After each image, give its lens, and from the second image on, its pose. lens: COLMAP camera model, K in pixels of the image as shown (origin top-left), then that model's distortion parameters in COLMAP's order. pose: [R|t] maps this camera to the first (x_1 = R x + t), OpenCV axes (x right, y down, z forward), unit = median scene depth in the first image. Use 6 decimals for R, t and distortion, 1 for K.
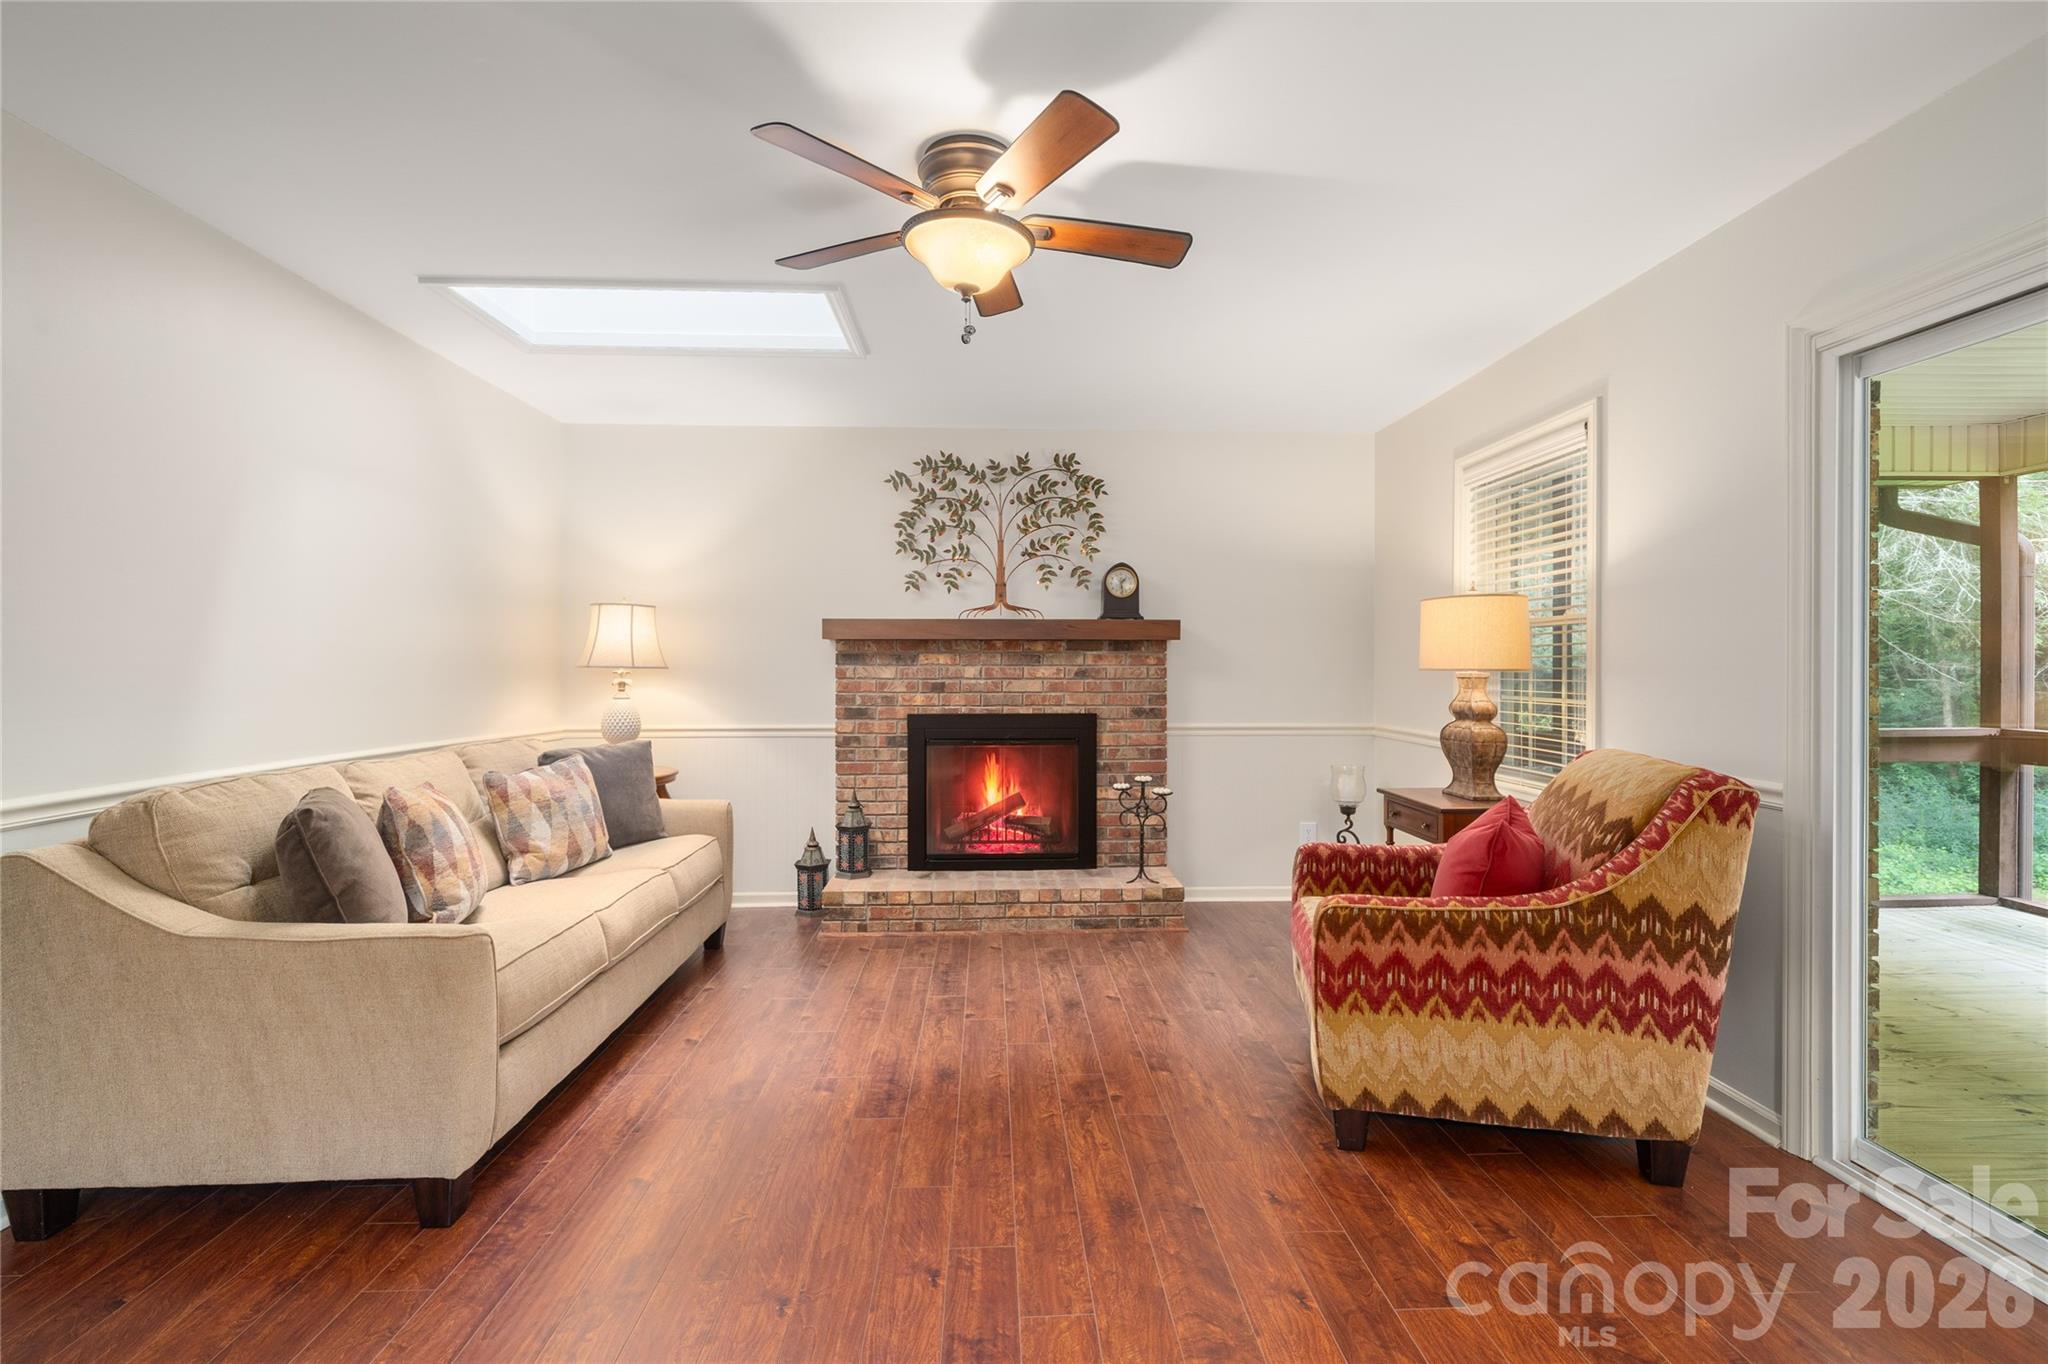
lens RADIAL K [[895.3, 0, 1027.8], [0, 895.3, 665.5], [0, 0, 1]] dist [0.000882, -0.000104]
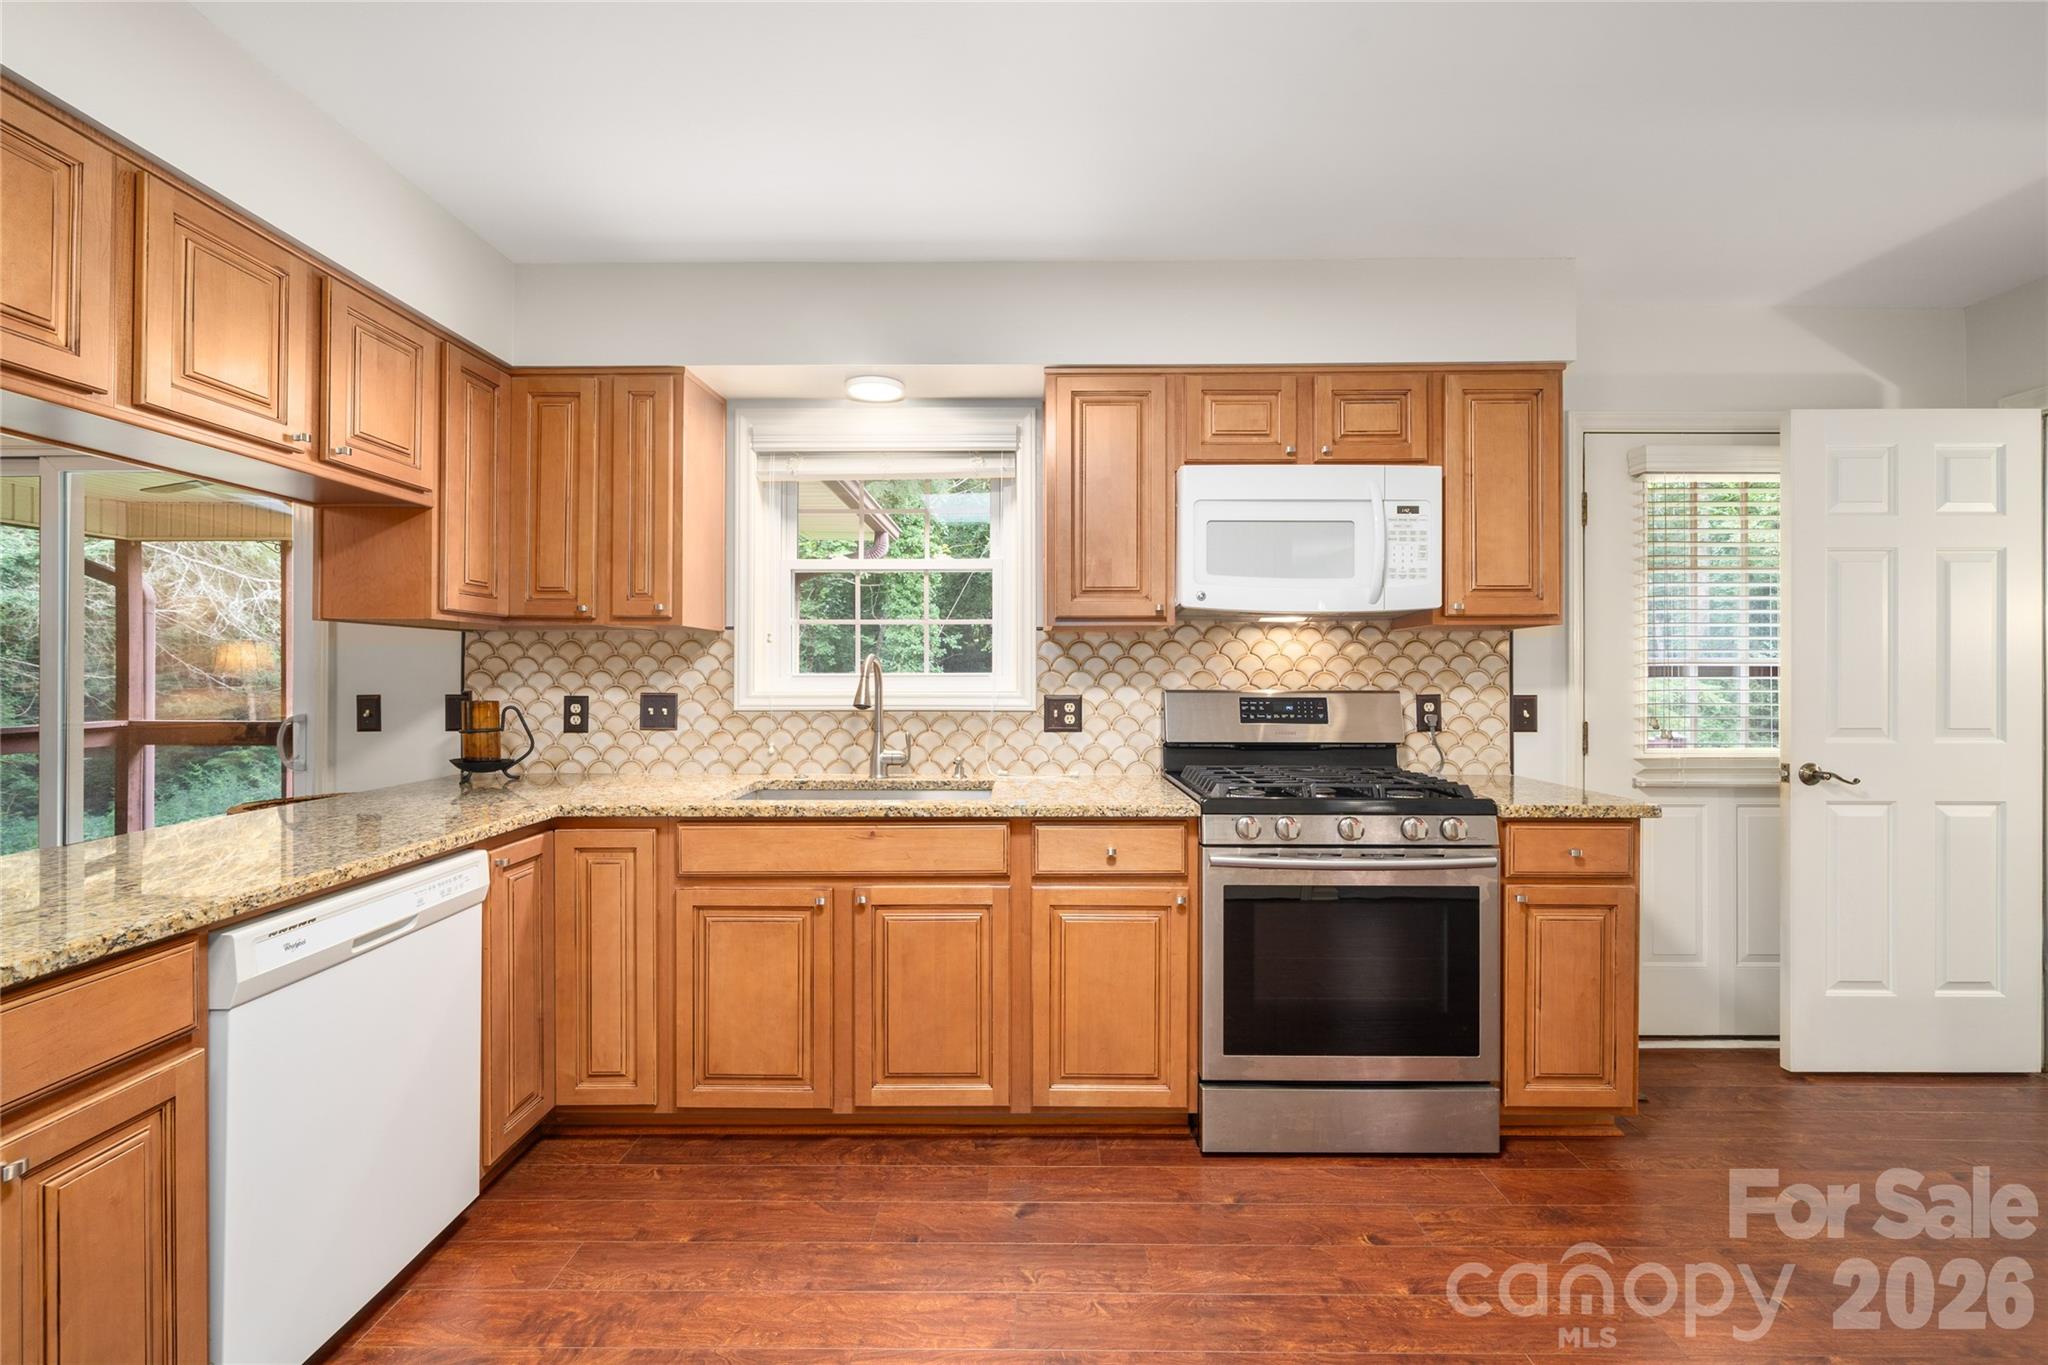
lens RADIAL K [[835.1, 0, 1023.0], [0, 835.1, 676.3], [0, 0, 1]] dist [-0.001477, -0.000389]
pose [[0.048069, -0.001582, 0.998843, -0.149914], [0.000335, 0.999999, 0.001568, -0.000518], [-0.998844, 0.000260, 0.048069, -0.469101]]
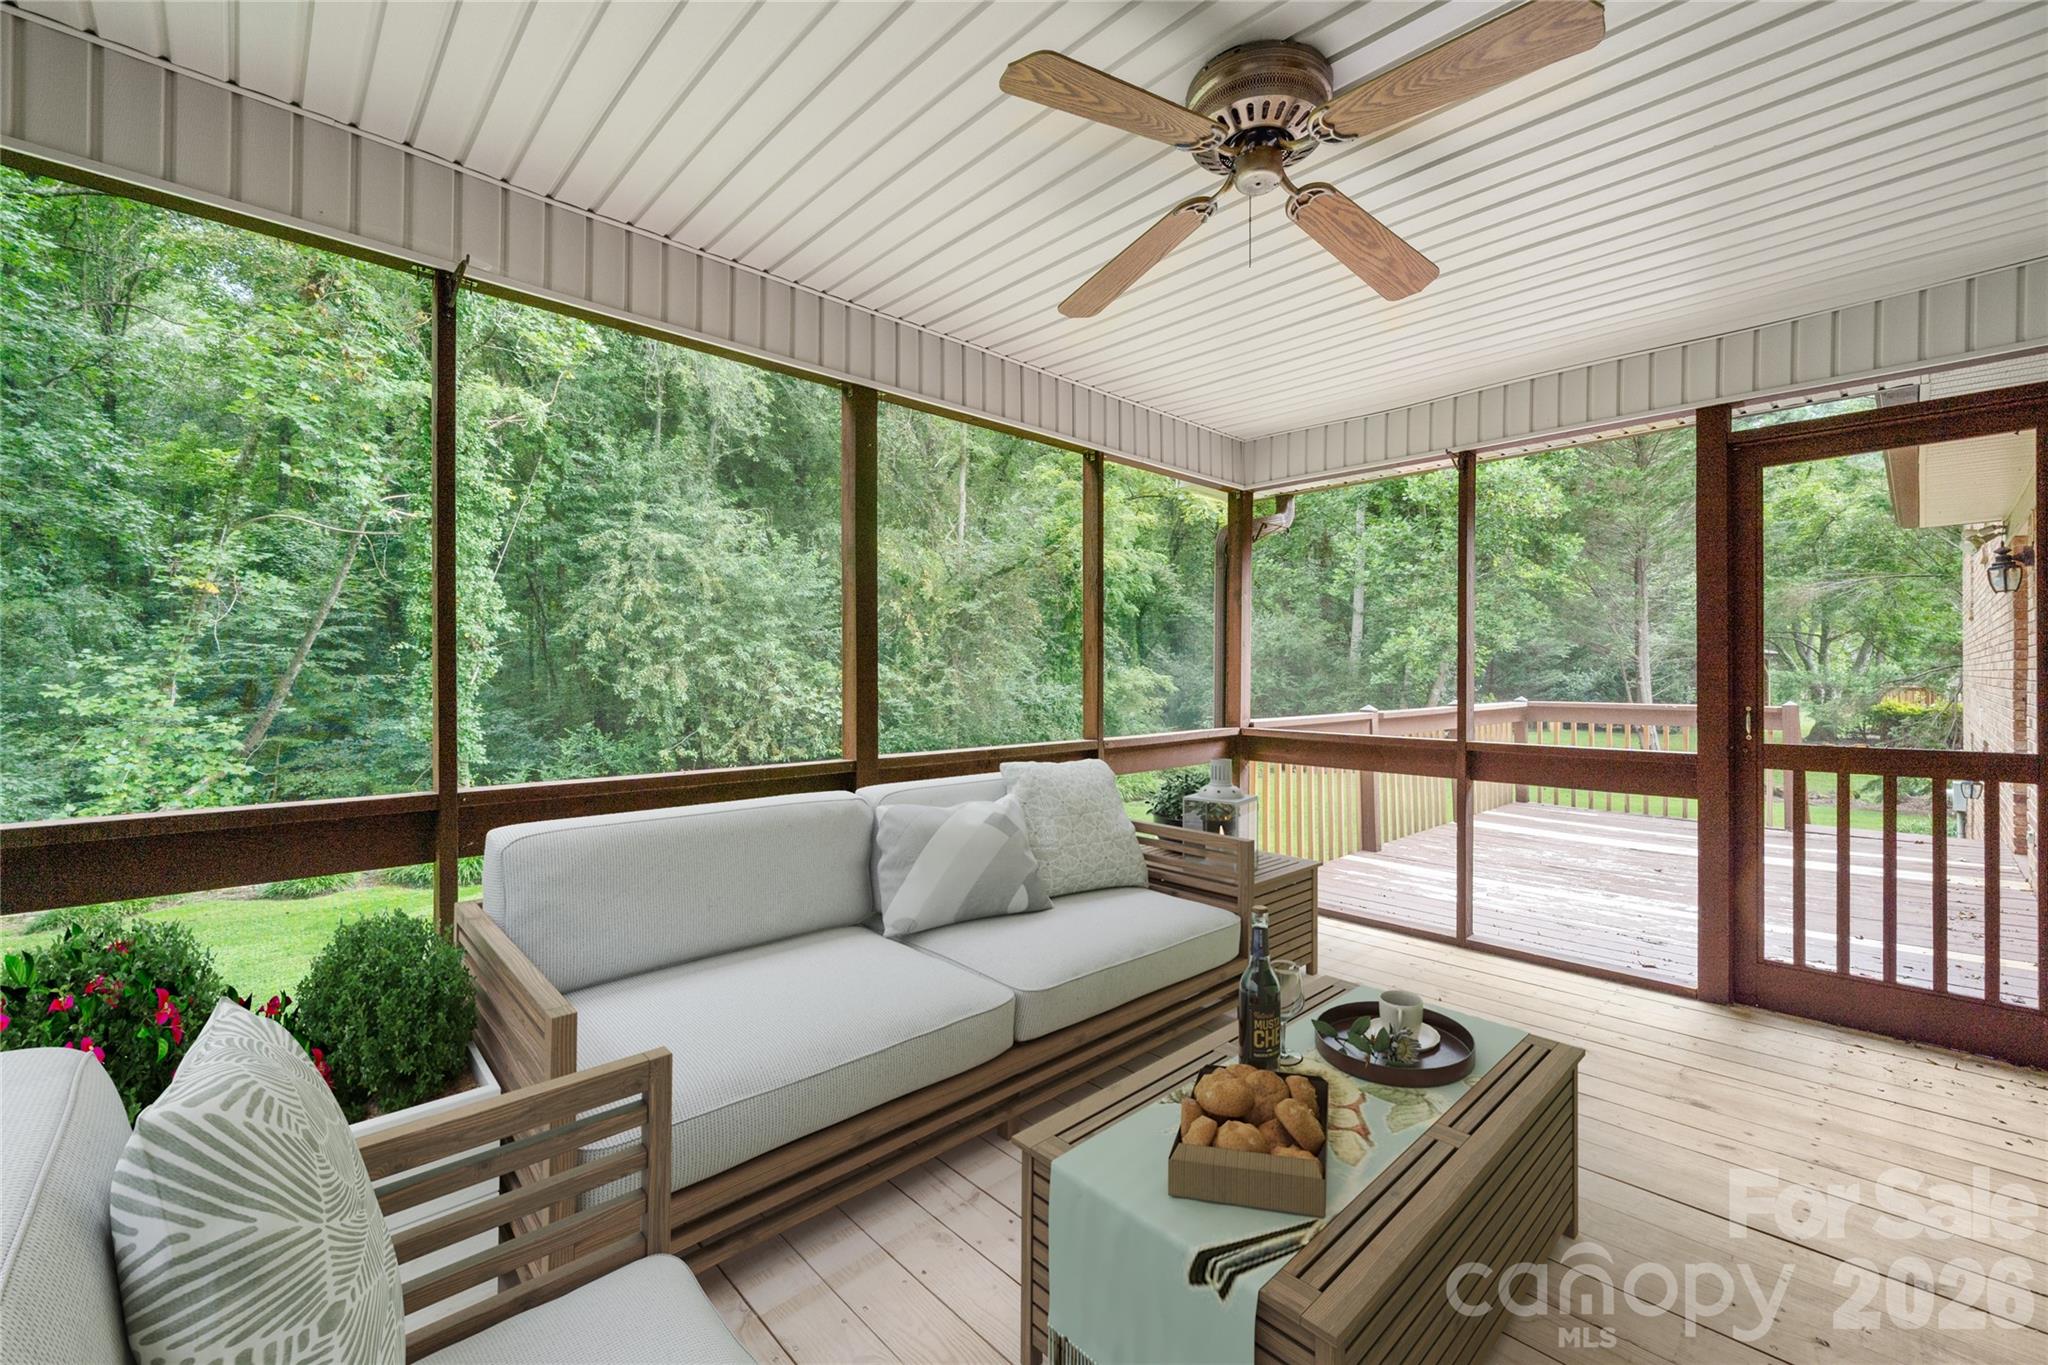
lens RADIAL K [[829.9, 0, 1047.9], [0, 829.9, 670.4], [0, 0, 1]] dist [-0.018988, -0.000044]
pose [[-0.661759, -0.001011, 0.749716, 0.559246], [0.000039, 0.999999, 0.001382, 0.005526], [-0.749717, 0.000944, -0.661758, 0.800903]]
